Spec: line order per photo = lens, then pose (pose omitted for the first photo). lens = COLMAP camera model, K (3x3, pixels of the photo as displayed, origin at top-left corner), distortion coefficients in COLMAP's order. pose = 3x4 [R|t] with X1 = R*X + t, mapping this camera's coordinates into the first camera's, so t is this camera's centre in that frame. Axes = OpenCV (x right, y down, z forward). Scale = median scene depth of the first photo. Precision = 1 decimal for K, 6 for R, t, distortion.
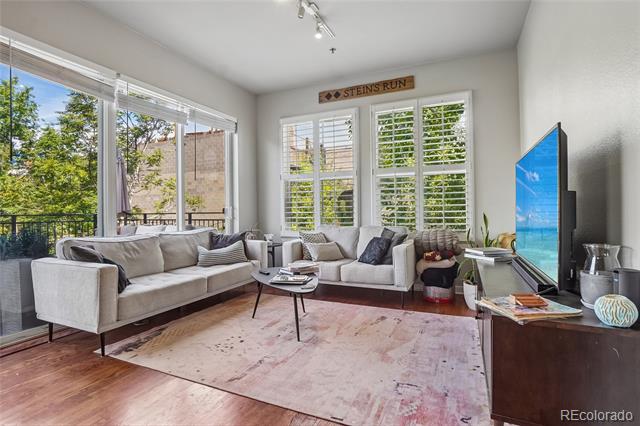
lens RADIAL K [[323.0, 0, 316.1], [0, 323.0, 210.8], [0, 0, 1]] dist [-0.049924, 0.024515]
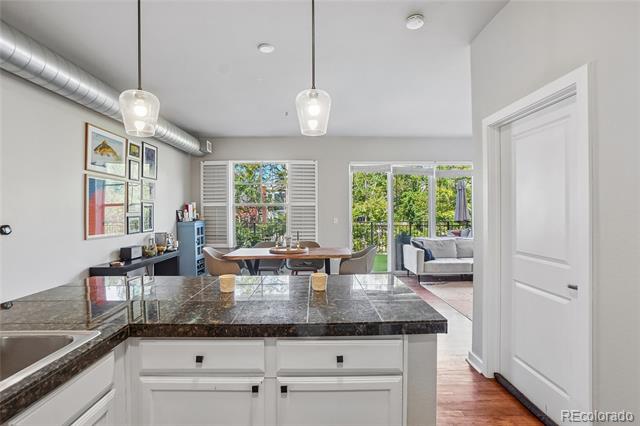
lens RADIAL K [[315.3, 0, 318.8], [0, 315.3, 205.3], [0, 0, 1]] dist [-0.022650, 0.000646]
pose [[0.433454, -0.001340, -0.901175, 0.763867], [0.000816, 0.999999, -0.001094, -0.111883], [0.901175, -0.000261, 0.433455, -0.508309]]
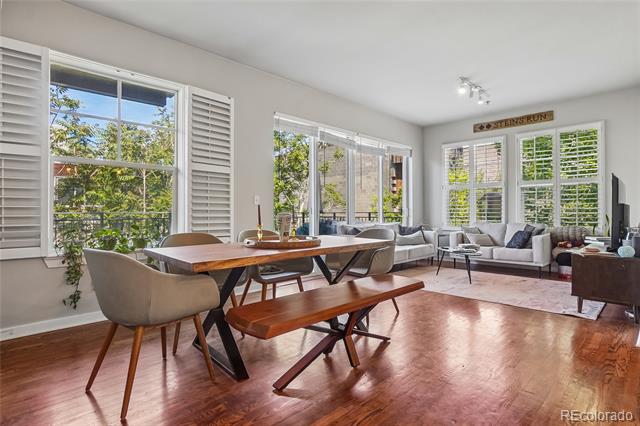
lens RADIAL K [[335.1, 0, 320.0], [0, 335.1, 213.0], [0, 0, 1]] dist [-0.052821, 0.027095]
pose [[0.935074, 0.009357, -0.354329, -0.123018], [-0.007554, 0.999951, 0.006471, 0.001928], [0.354372, -0.003374, 0.935099, -0.669594]]
